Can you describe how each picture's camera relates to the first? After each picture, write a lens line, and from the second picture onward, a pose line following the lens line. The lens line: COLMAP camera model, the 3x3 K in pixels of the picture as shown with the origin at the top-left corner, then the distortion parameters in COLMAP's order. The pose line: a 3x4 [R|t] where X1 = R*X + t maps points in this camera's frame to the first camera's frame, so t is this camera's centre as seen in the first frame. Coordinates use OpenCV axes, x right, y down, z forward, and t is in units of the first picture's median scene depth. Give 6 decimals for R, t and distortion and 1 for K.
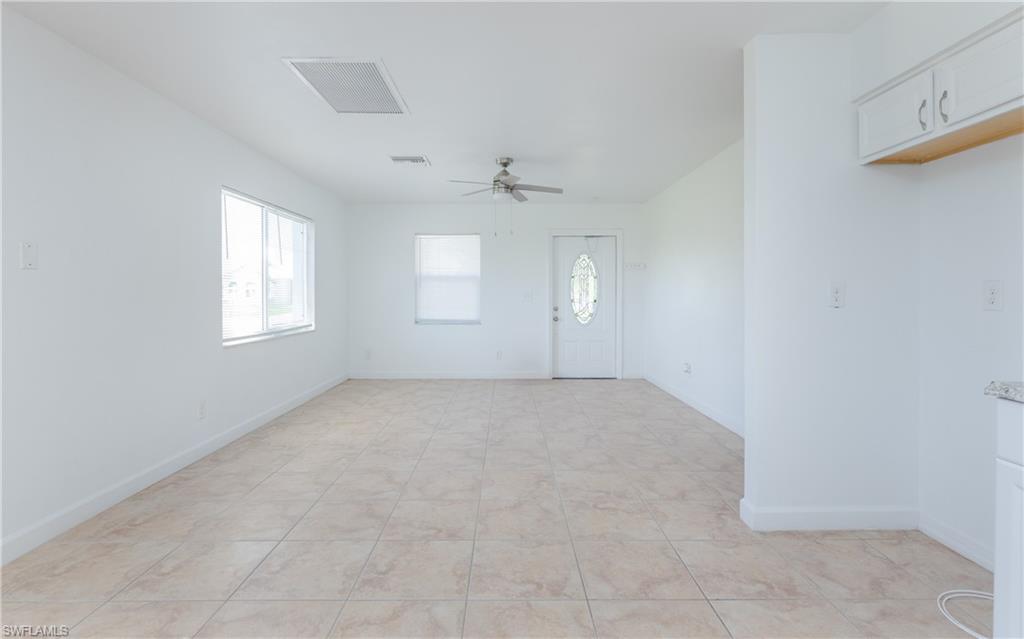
lens RADIAL K [[503.2, 0, 491.4], [0, 503.2, 321.0], [0, 0, 1]] dist [-0.010601, 0.000237]
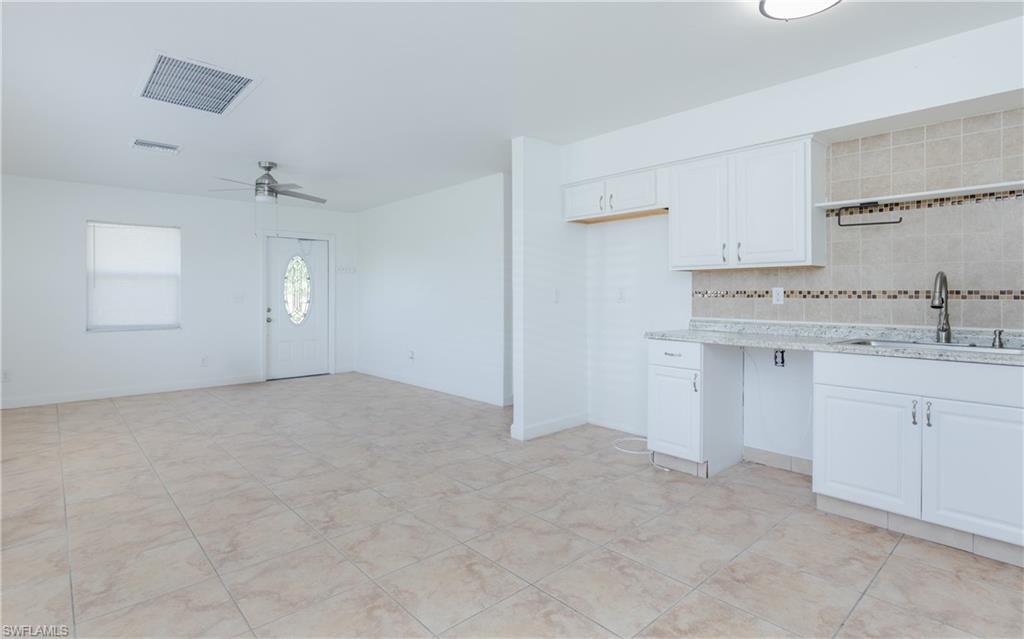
lens RADIAL K [[520.8, 0, 512.0], [0, 520.8, 319.5], [0, 0, 1]] dist [-0.015083, -0.000407]
pose [[0.726772, -0.031724, 0.686146, -0.375062], [0.037789, 0.999267, 0.006175, 0.011088], [-0.685839, 0.021441, 0.727438, -0.116242]]
